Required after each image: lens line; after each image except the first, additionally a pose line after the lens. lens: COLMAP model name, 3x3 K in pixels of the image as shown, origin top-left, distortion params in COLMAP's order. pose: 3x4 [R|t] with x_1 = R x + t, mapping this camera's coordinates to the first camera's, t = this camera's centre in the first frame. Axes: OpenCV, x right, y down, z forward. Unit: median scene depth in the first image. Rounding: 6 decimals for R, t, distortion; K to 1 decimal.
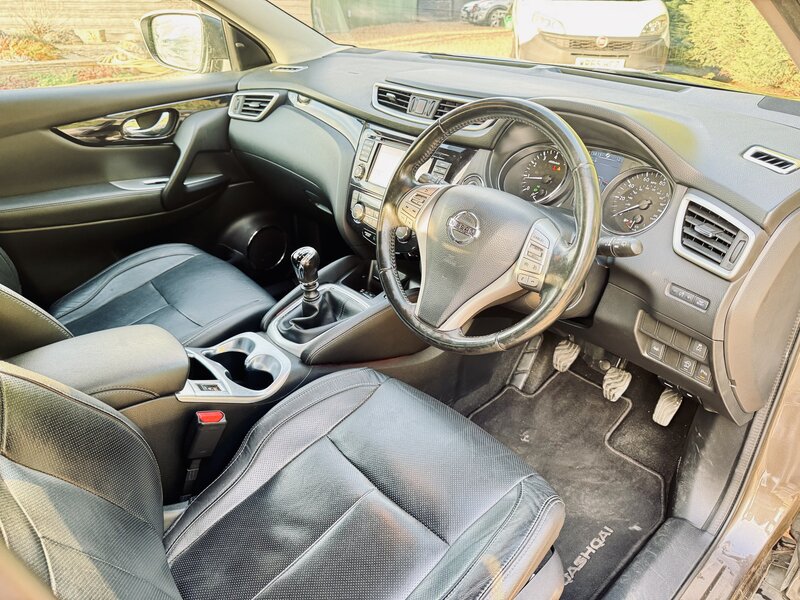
lens RADIAL K [[562.6, 0, 402.8], [0, 562.6, 297.6], [0, 0, 1]] dist [0.059094, -0.078028]
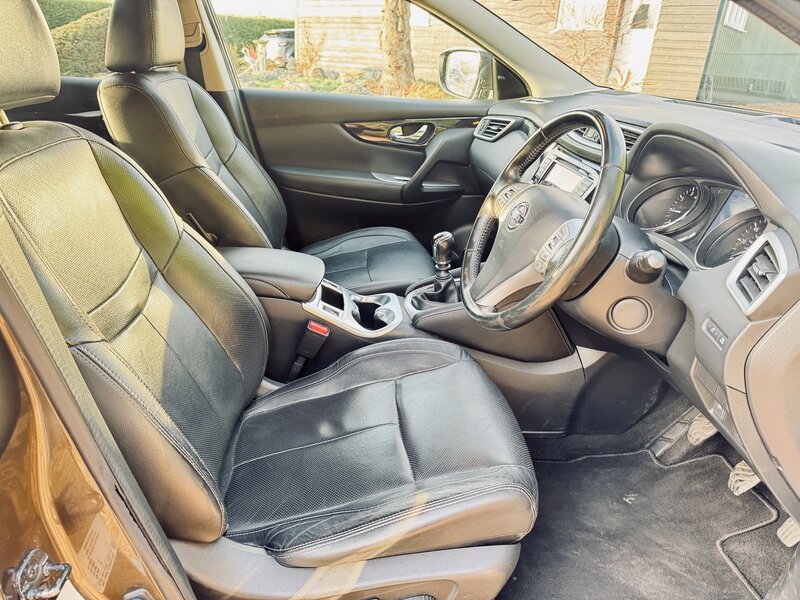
lens RADIAL K [[562.6, 0, 398.2], [0, 562.6, 305.0], [0, 0, 1]] dist [0.059094, -0.078028]
pose [[0.809742, 0.269836, -0.521062, 0.281083], [-0.312089, 0.950027, 0.006986, 0.054749], [0.496908, 0.156961, 0.853490, -0.018217]]
